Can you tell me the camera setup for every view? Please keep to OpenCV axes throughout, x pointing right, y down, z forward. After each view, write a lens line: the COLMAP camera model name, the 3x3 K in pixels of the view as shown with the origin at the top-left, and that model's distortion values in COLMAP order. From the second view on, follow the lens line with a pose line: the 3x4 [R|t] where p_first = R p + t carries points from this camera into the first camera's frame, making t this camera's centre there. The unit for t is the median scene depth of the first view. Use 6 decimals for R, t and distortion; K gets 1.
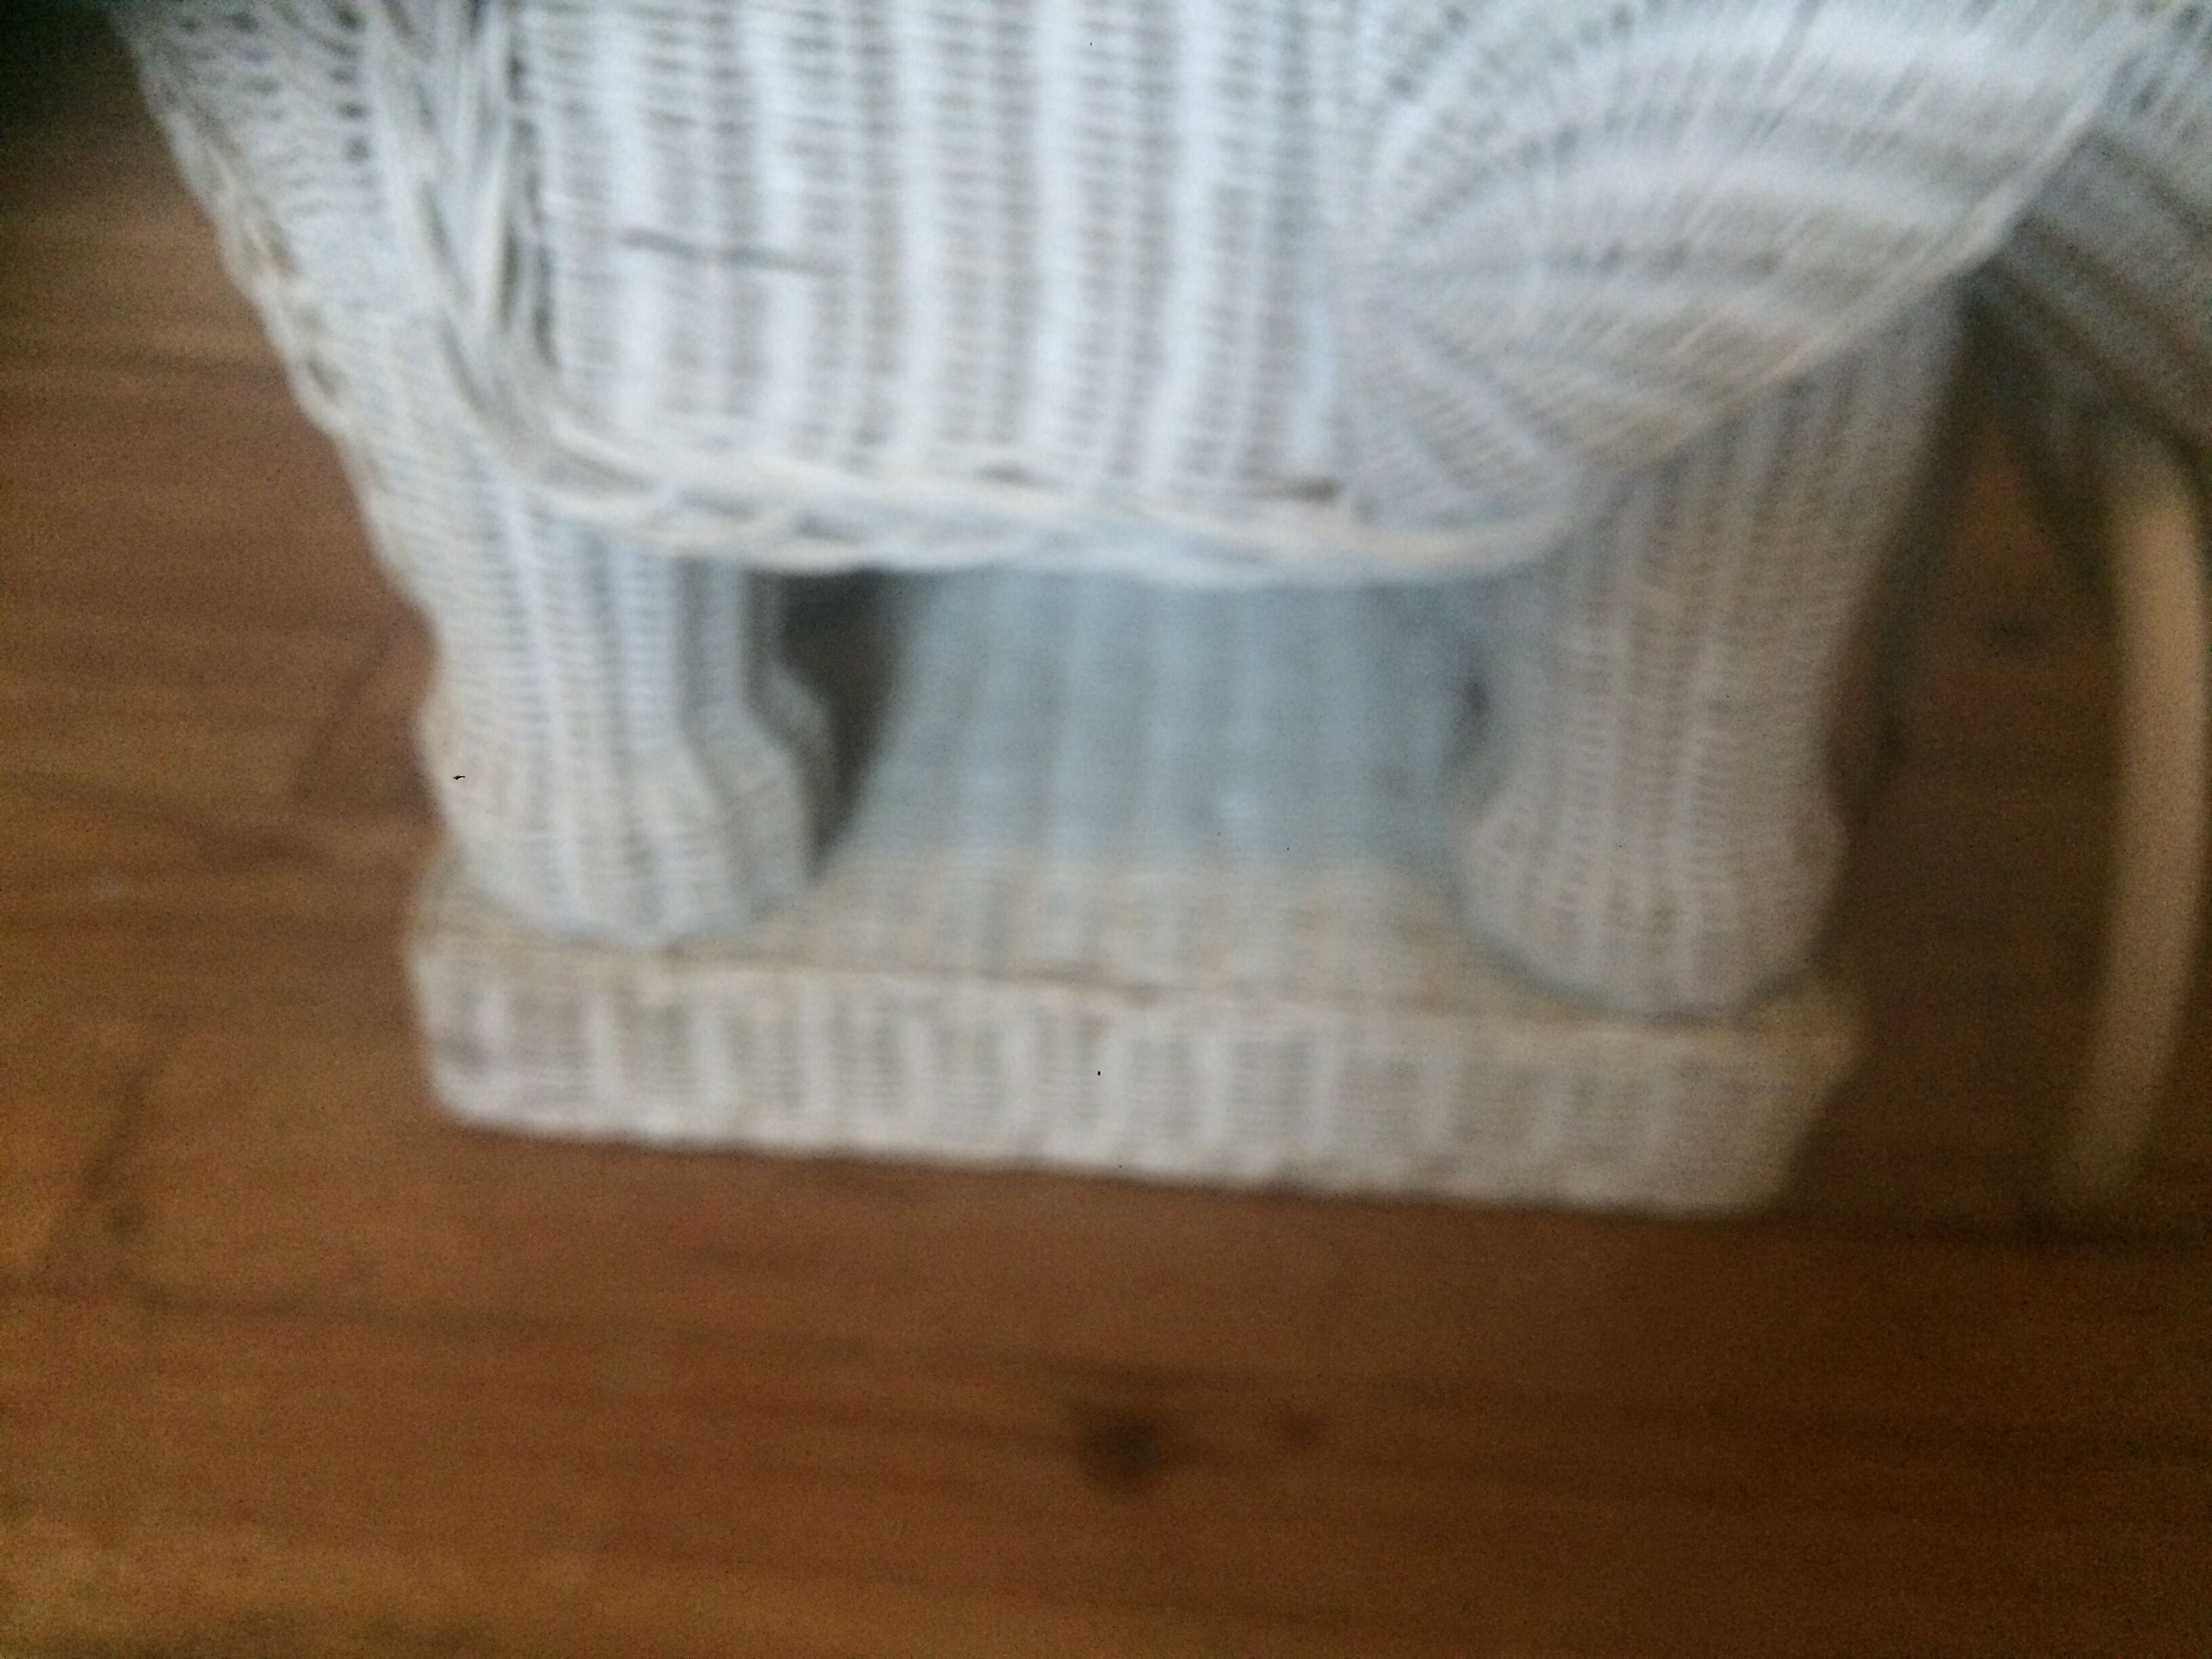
lens RADIAL K [[1870.7, 0, 1112.0], [0, 1870.7, 840.8], [0, 0, 1]] dist [0.101611, -0.141773]
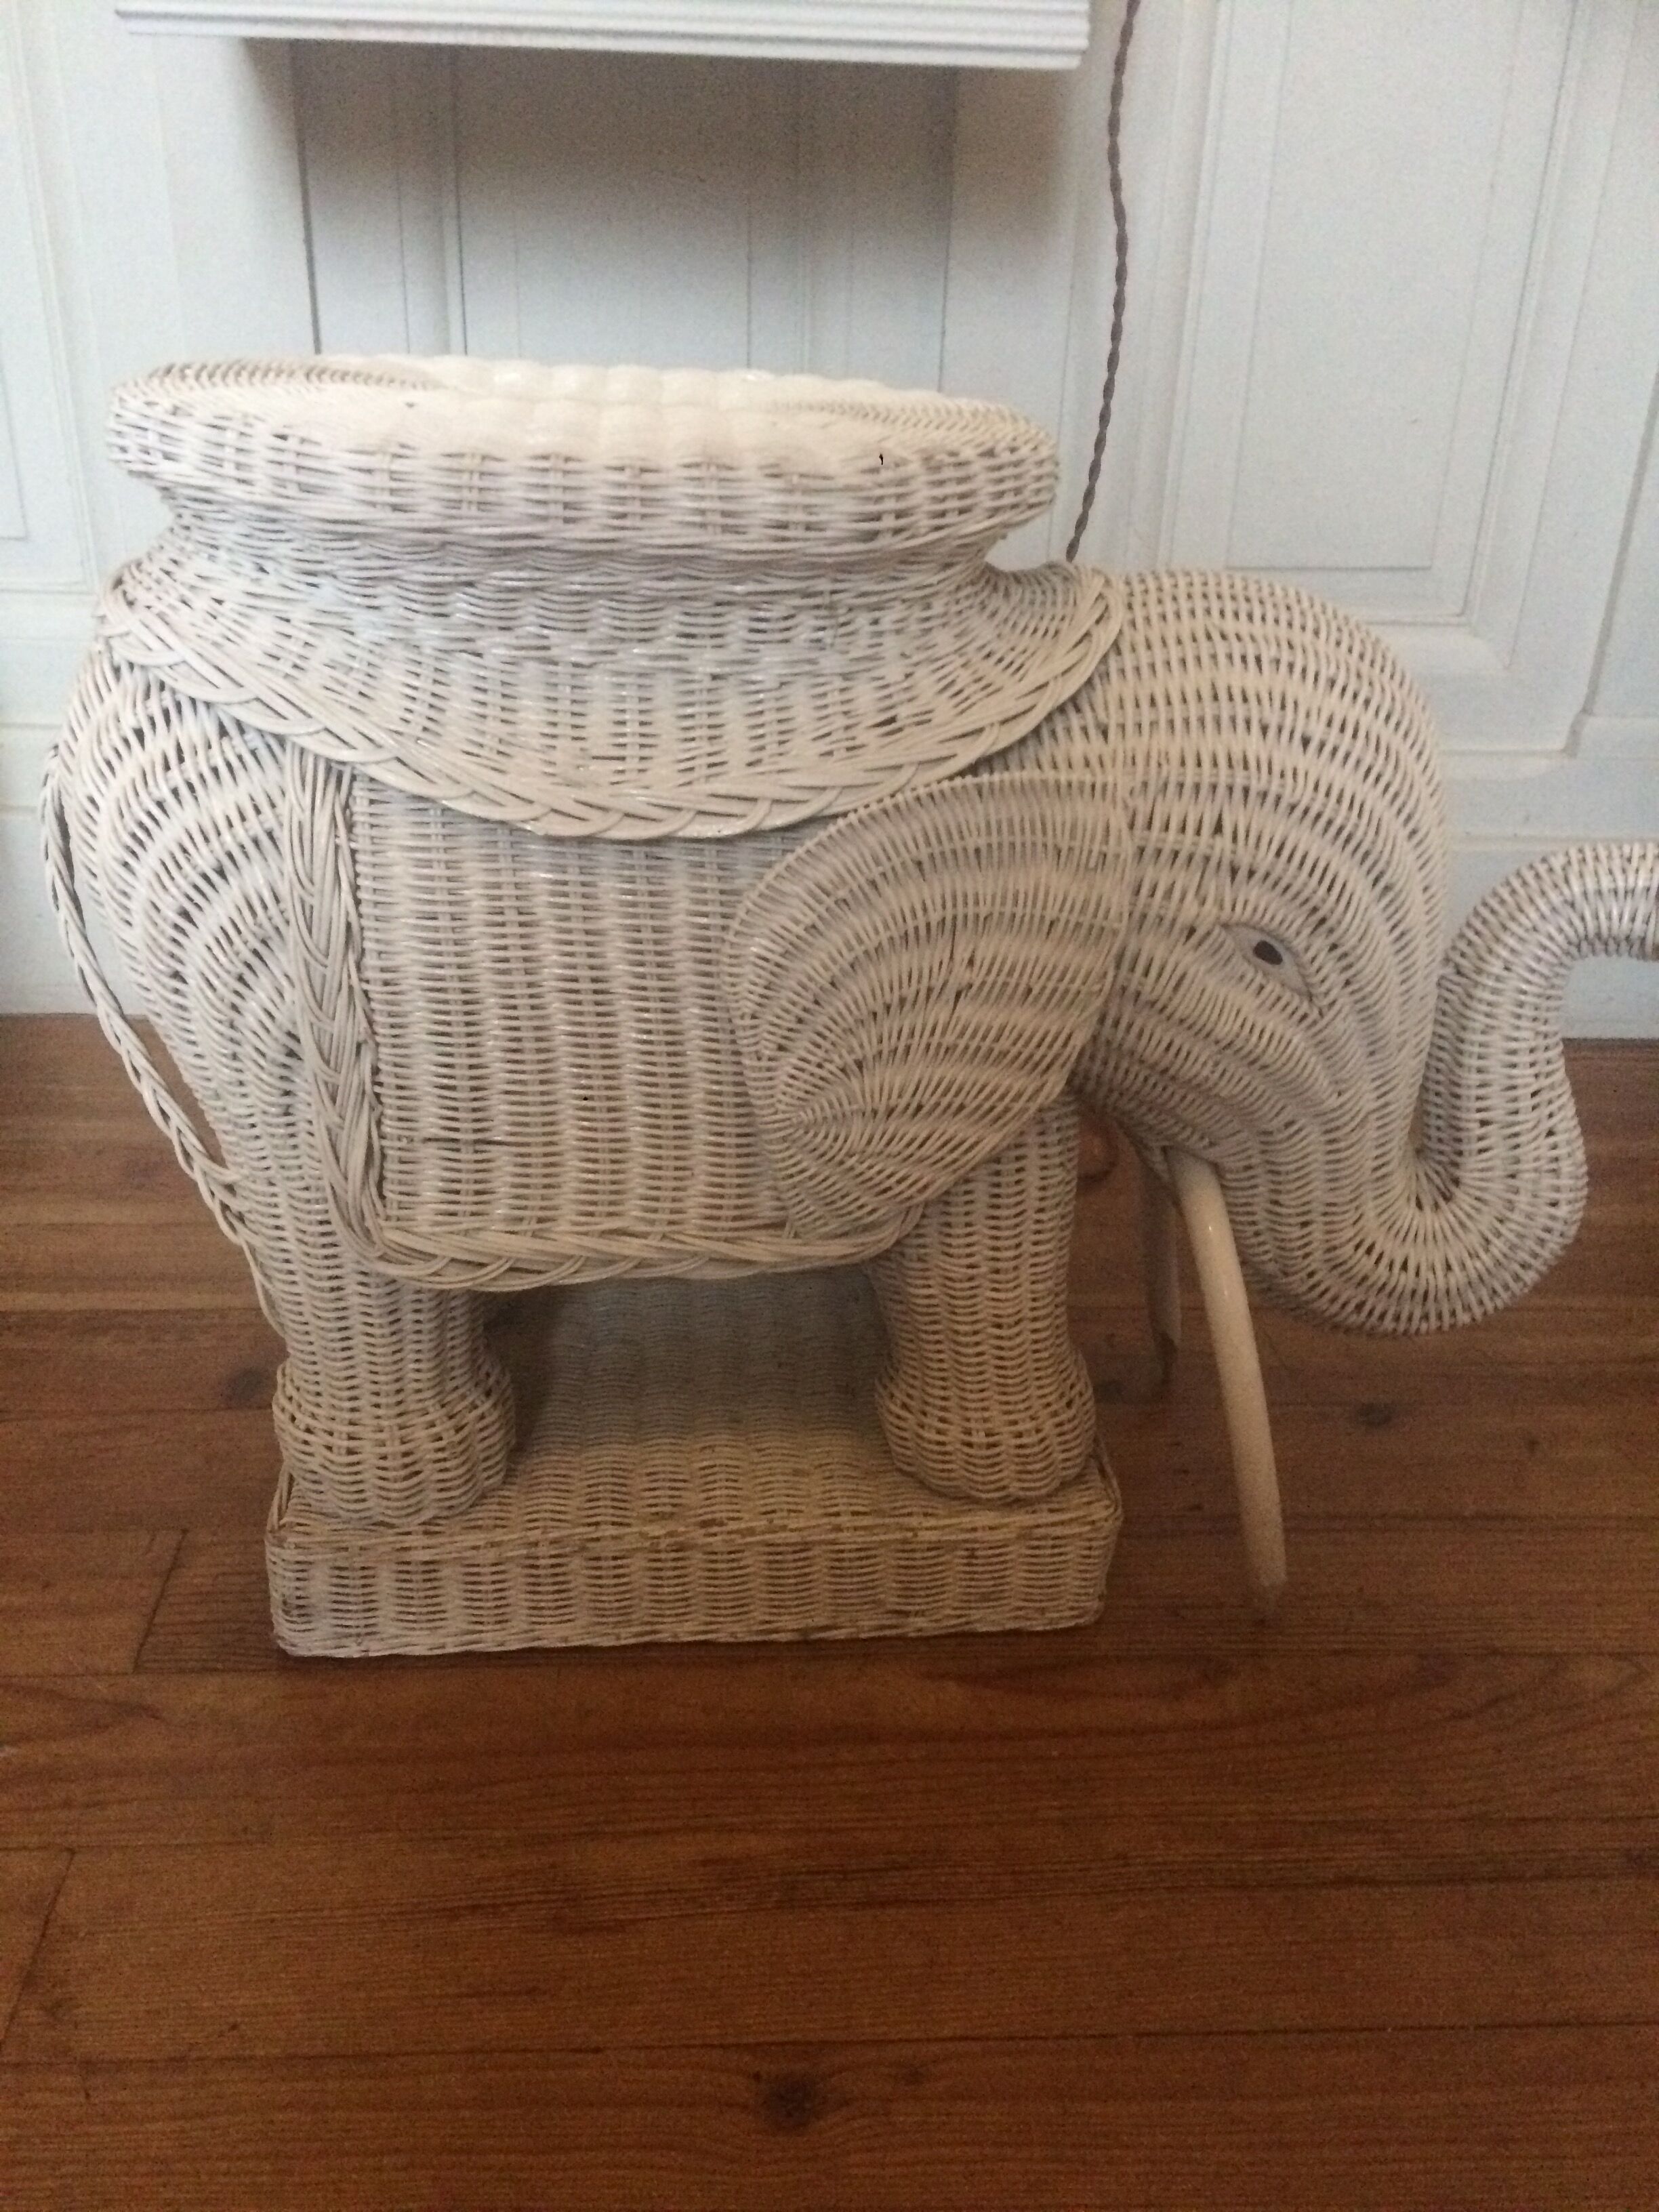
lens RADIAL K [[1870.7, 0, 833.6], [0, 1870.7, 1093.1], [0, 0, 1]] dist [0.101611, -0.141773]
pose [[0.992868, -0.082363, 0.086201, 0.014548], [0.100267, 0.968019, -0.229969, 0.139632], [-0.064503, 0.236972, 0.969373, -0.962983]]
